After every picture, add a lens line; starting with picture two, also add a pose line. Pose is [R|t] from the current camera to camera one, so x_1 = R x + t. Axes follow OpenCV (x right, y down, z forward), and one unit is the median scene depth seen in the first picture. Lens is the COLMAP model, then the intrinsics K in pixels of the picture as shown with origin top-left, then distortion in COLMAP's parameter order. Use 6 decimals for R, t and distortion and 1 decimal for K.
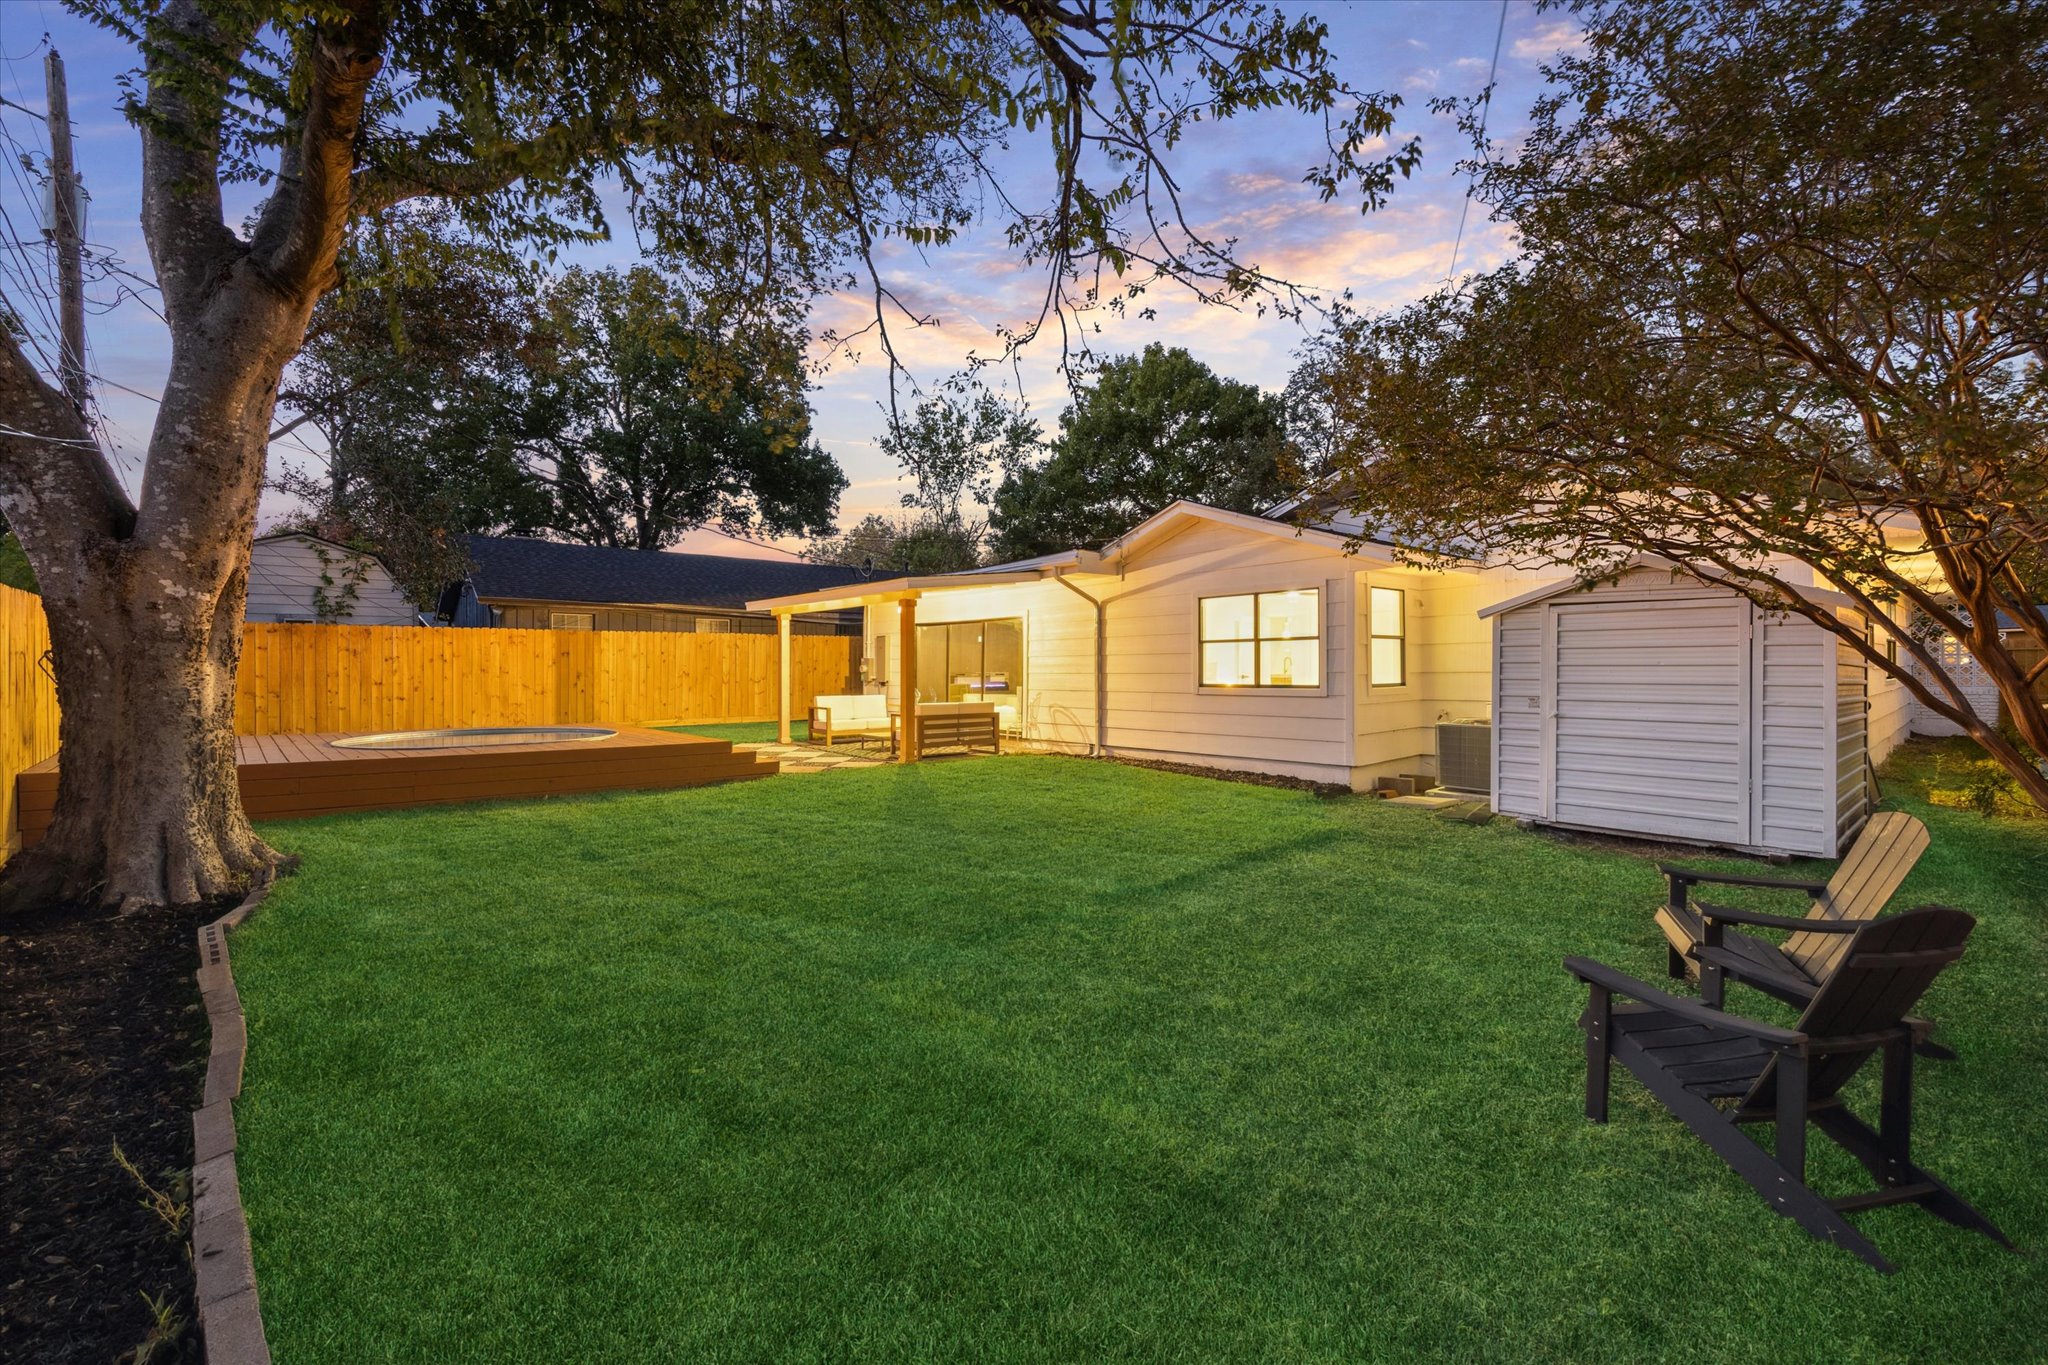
lens RADIAL K [[895.1, 0, 1022.1], [0, 895.1, 674.0], [0, 0, 1]] dist [-0.004950, -0.000265]
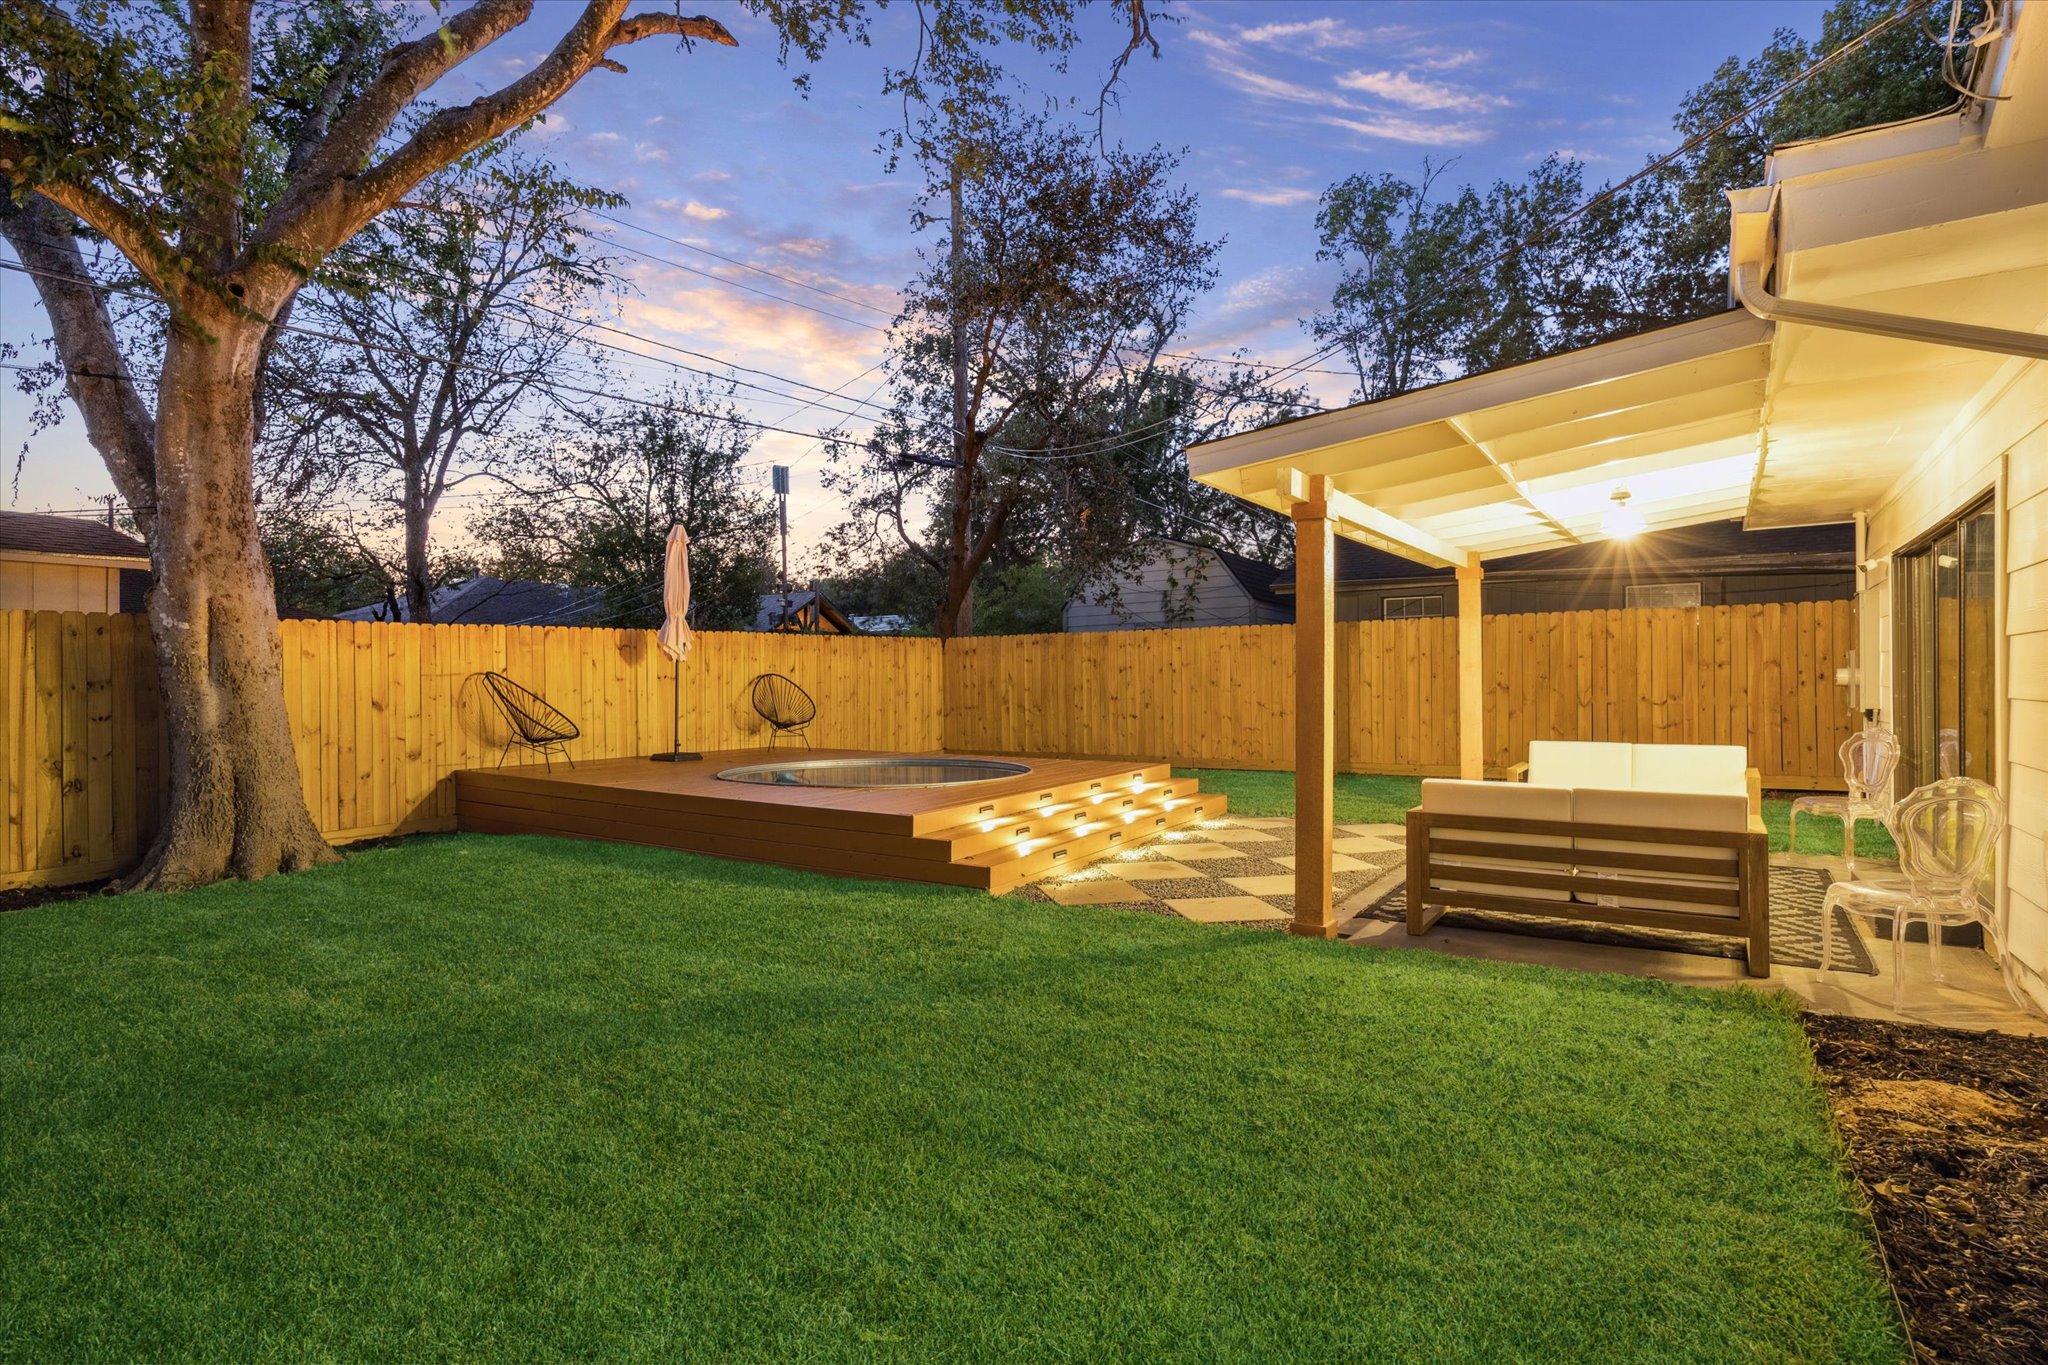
lens RADIAL K [[1042.0, 0, 1024.0], [0, 1042.0, 682.5], [0, 0, 1]] dist [-0.002196, -0.000079]
pose [[0.233352, 0.003100, -0.972387, 0.218434], [-0.000425, 0.999995, 0.003086, -0.006770], [0.972392, -0.000307, 0.233352, 0.613990]]
